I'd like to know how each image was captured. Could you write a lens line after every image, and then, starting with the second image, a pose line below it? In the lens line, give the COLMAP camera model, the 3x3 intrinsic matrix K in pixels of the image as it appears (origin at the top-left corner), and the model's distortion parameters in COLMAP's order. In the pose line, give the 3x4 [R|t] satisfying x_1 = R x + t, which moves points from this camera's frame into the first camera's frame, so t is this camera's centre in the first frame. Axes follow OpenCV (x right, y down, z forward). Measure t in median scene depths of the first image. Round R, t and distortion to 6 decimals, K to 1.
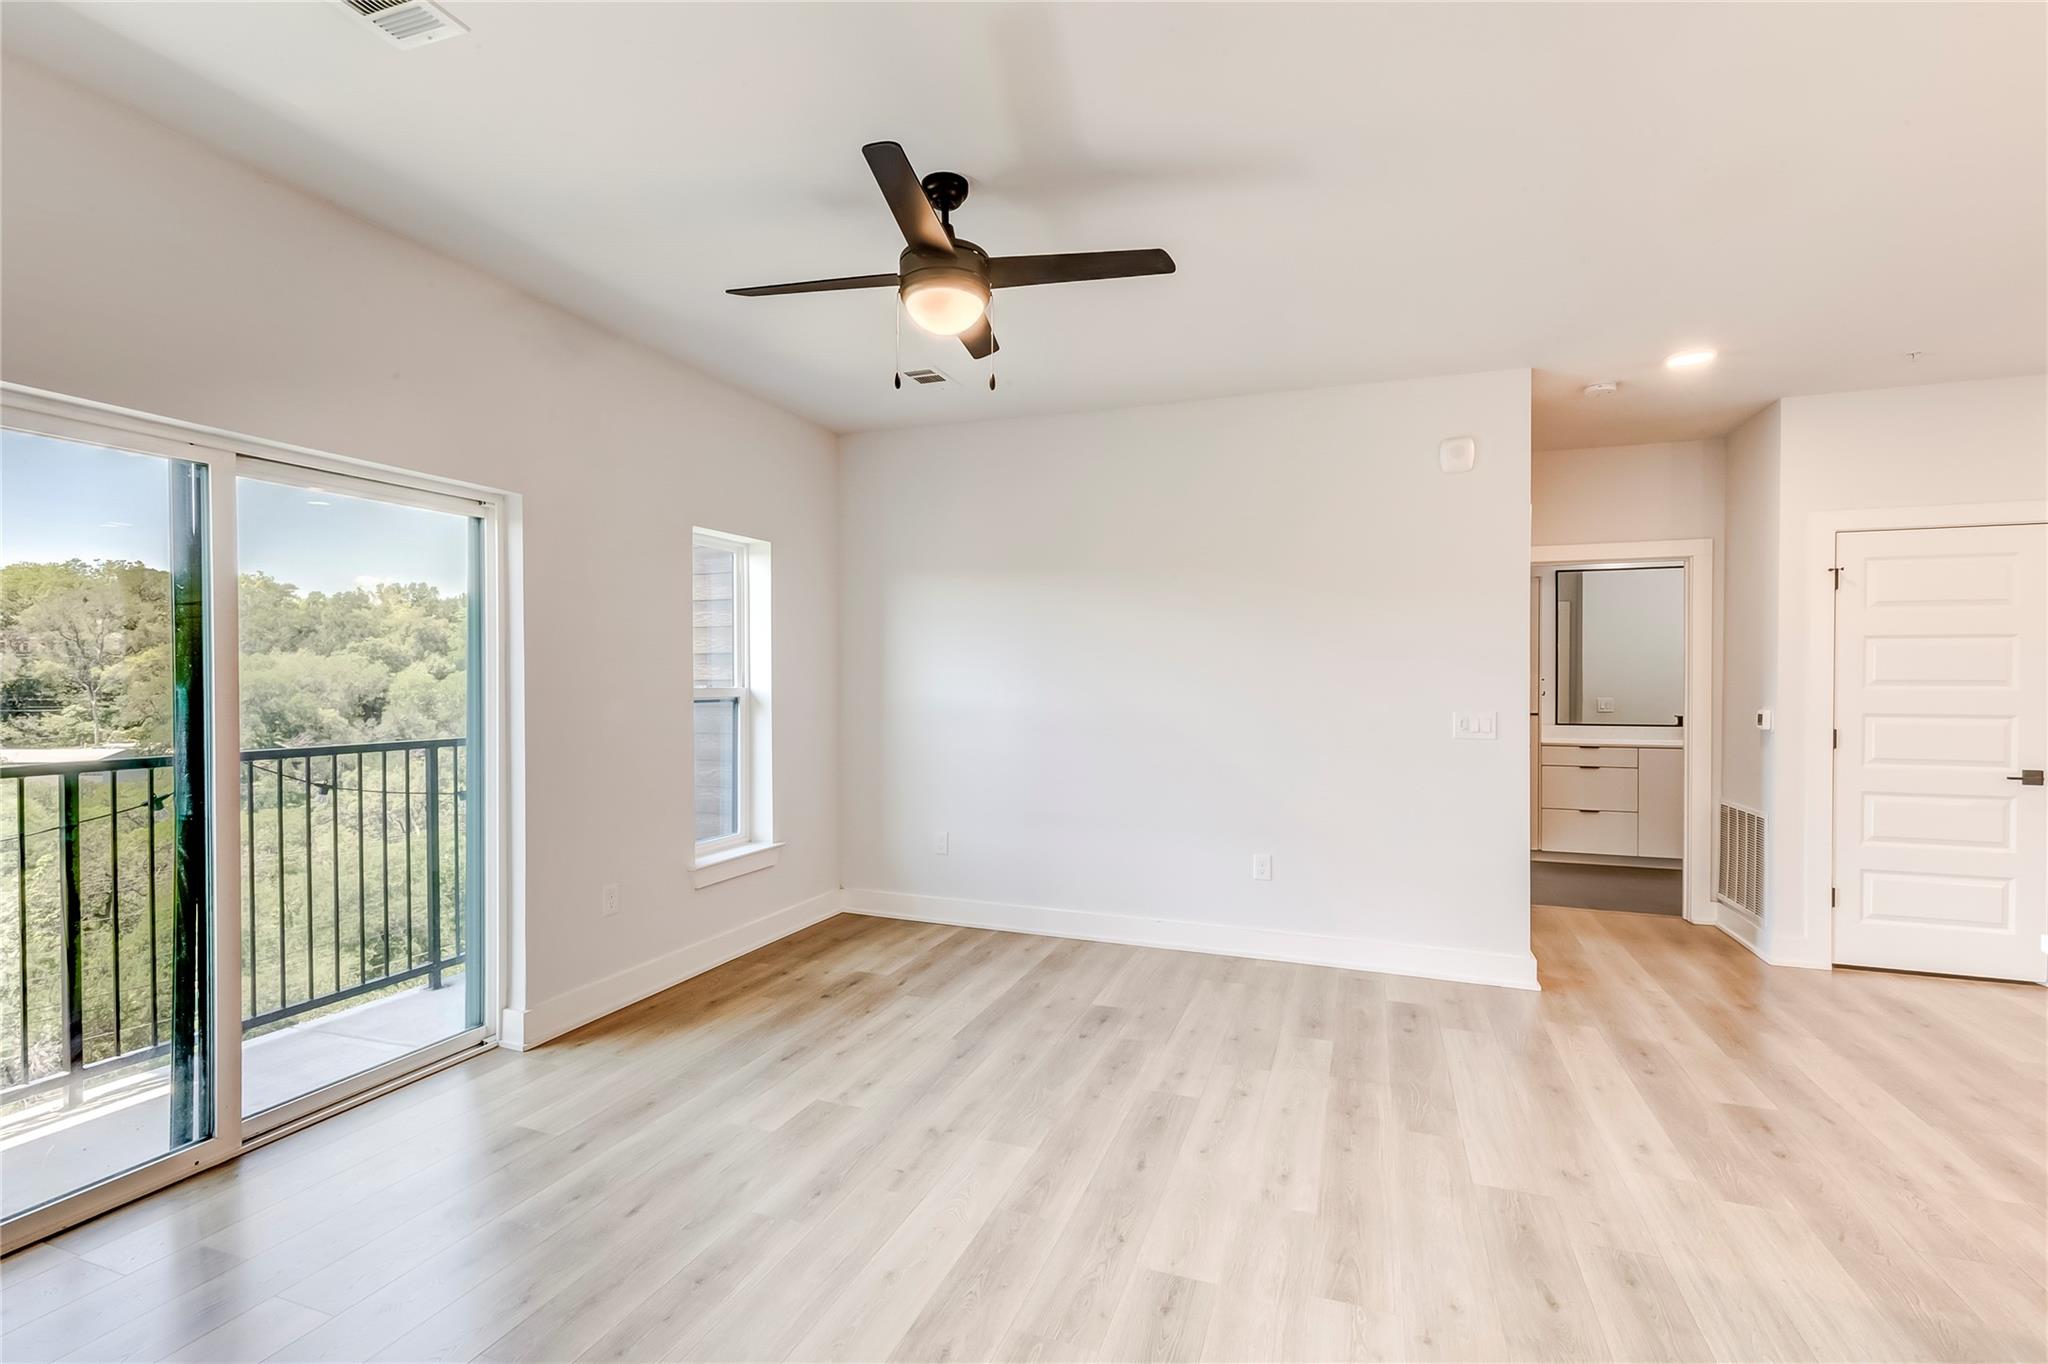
lens RADIAL K [[936.1, 0, 1022.3], [0, 936.1, 689.3], [0, 0, 1]] dist [0.001354, 0.000084]
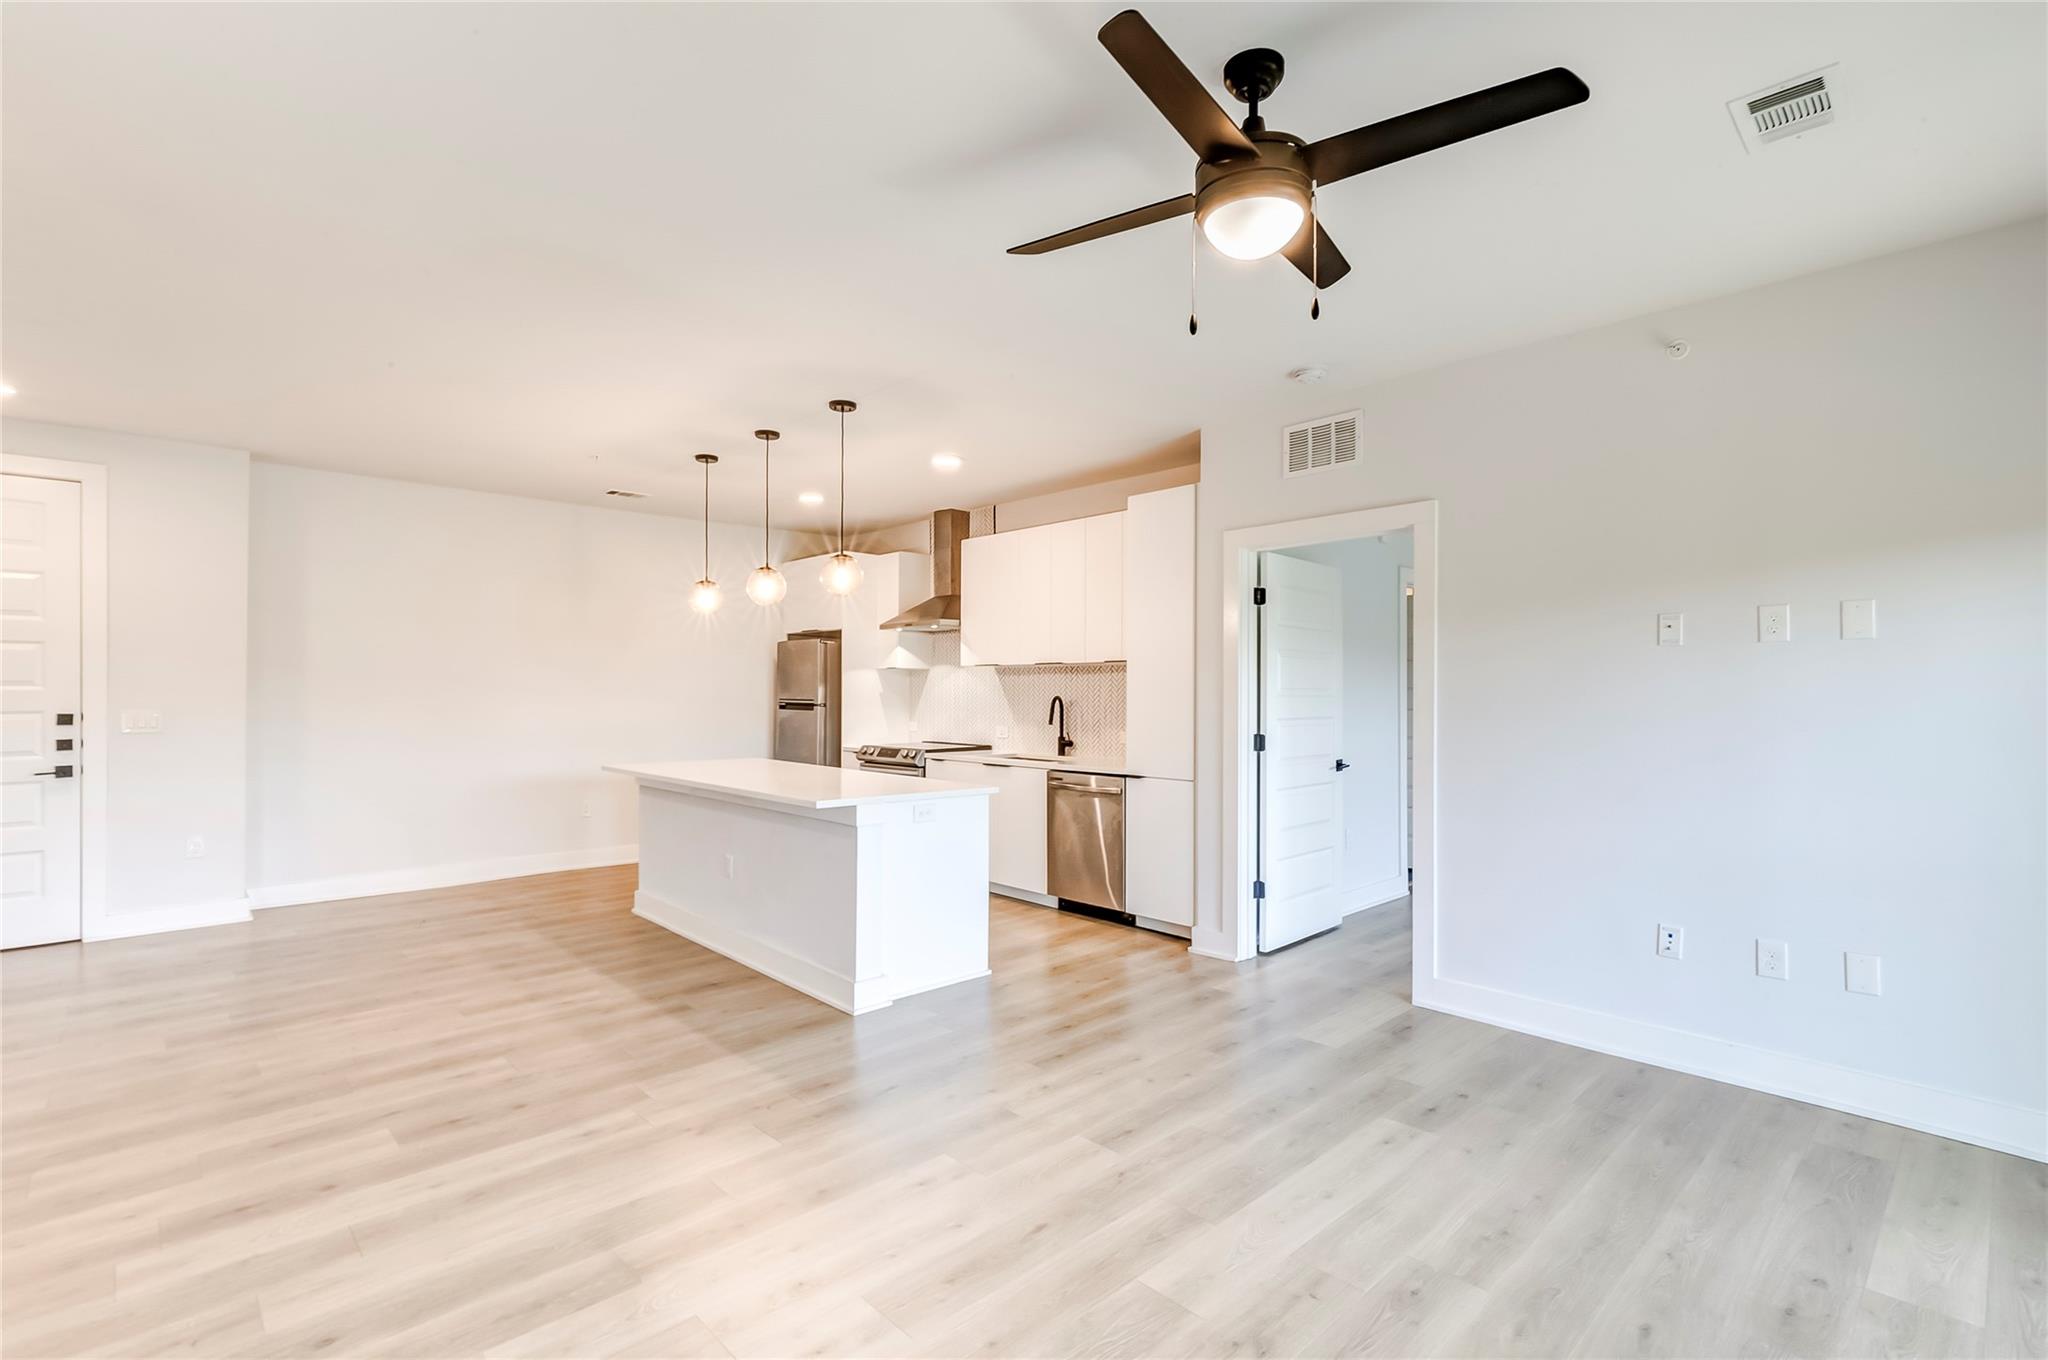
lens RADIAL K [[944.6, 0, 1024.0], [0, 944.6, 680.0], [0, 0, 1]] dist [0.001133, 0.000459]
pose [[-0.898233, 0.005237, 0.439488, -0.143892], [0.003646, 0.999983, -0.004464, -0.009925], [-0.439504, -0.002407, -0.898238, 0.993357]]
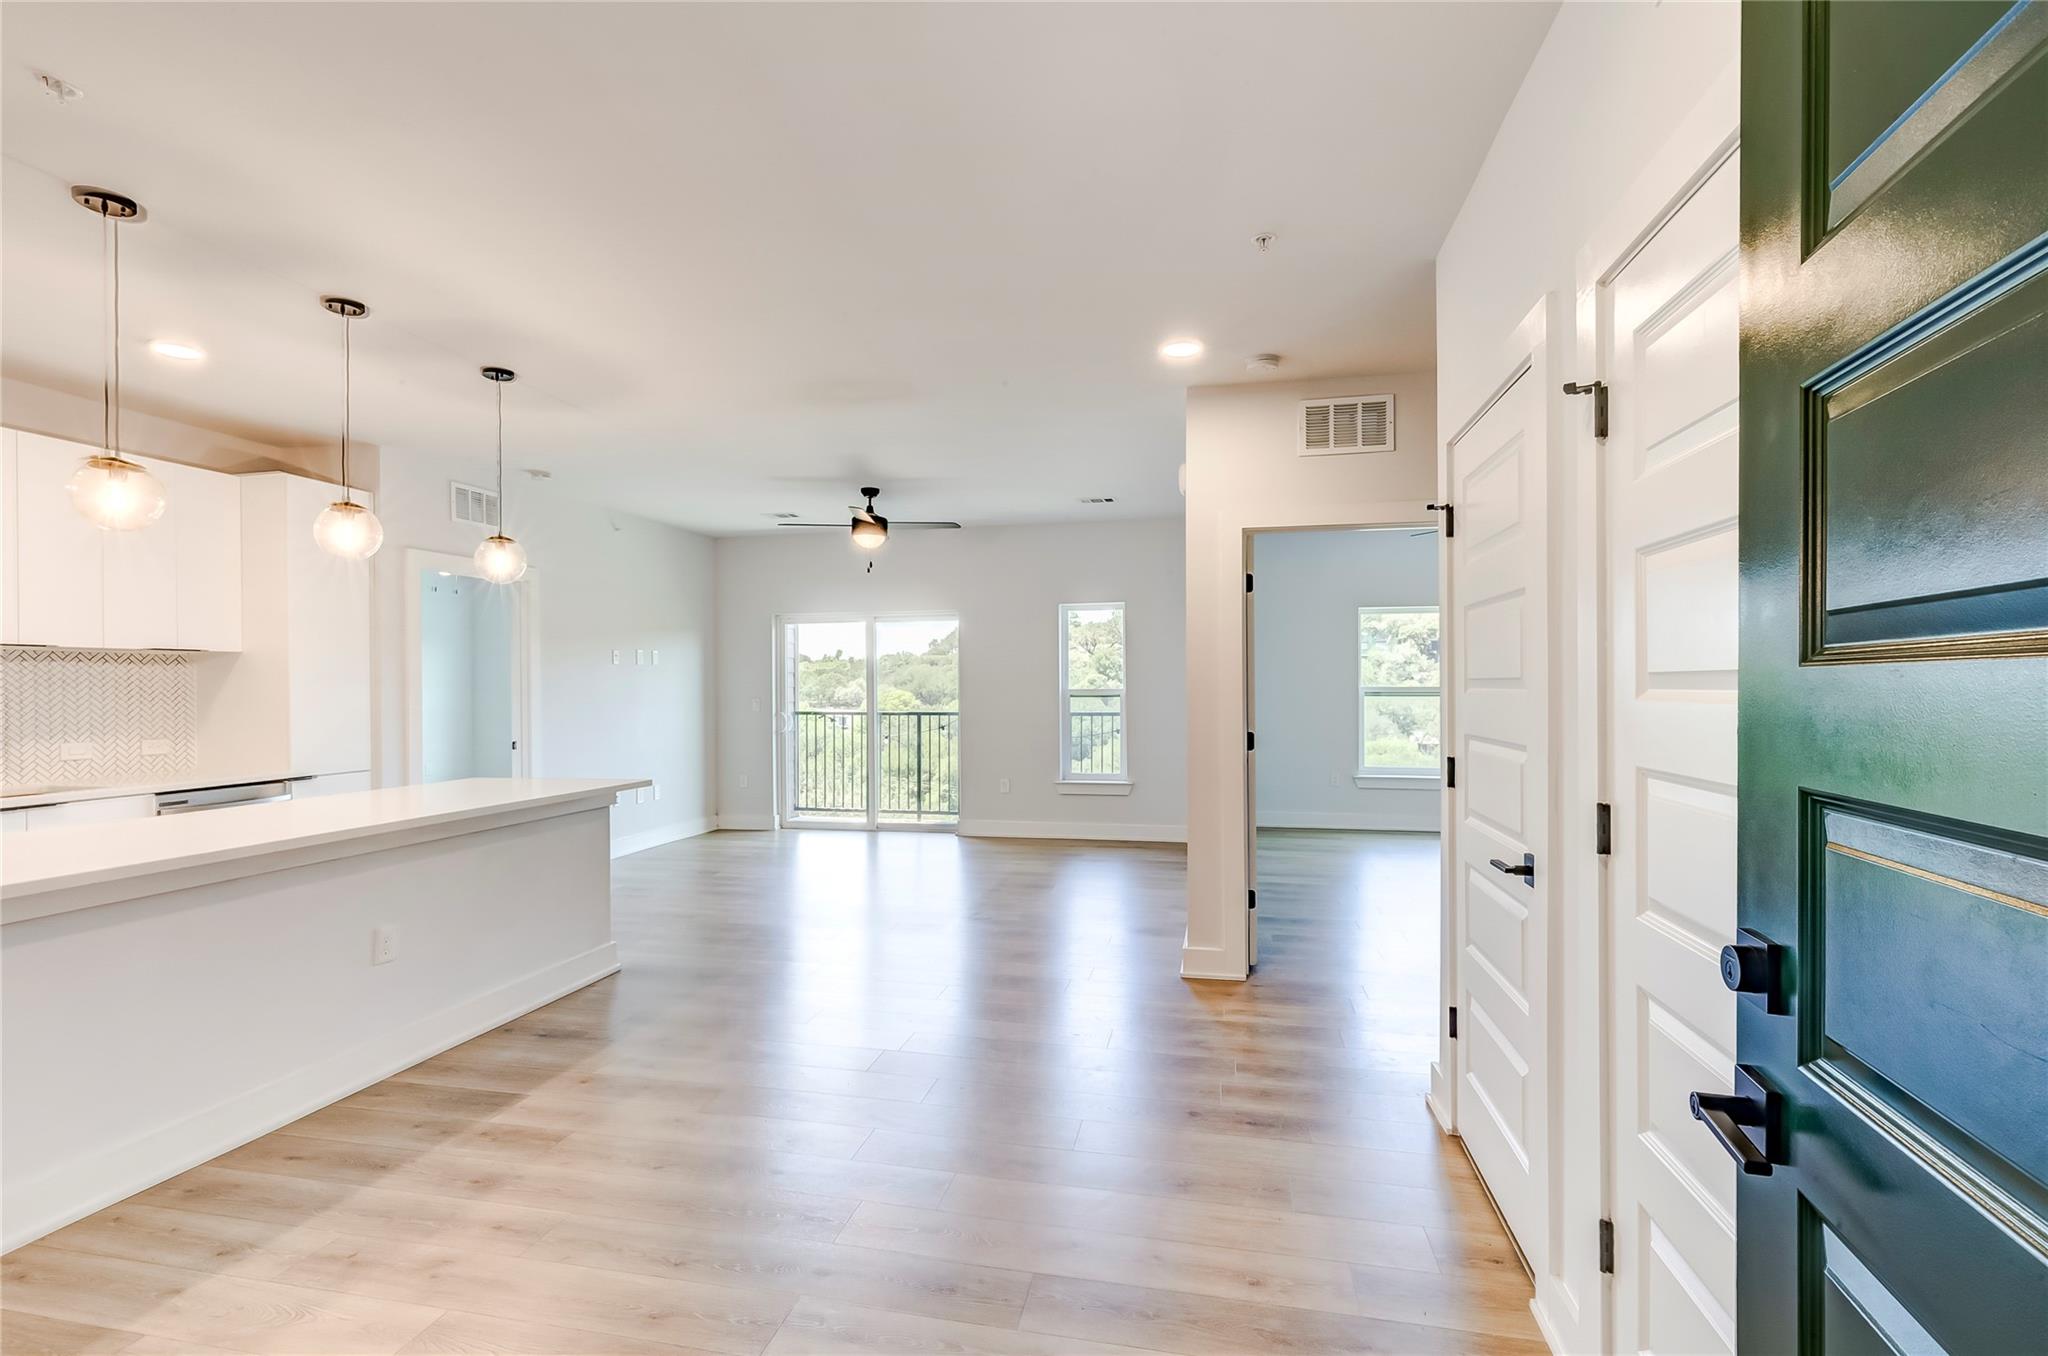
lens RADIAL K [[918.3, 0, 1017.6], [0, 918.3, 687.4], [0, 0, 1]] dist [0.001574, 0.000032]
pose [[0.143749, 0.003098, -0.989609, 1.335971], [-0.005228, 0.999984, 0.002371, -0.007259], [0.989600, 0.004833, 0.143763, 0.573179]]
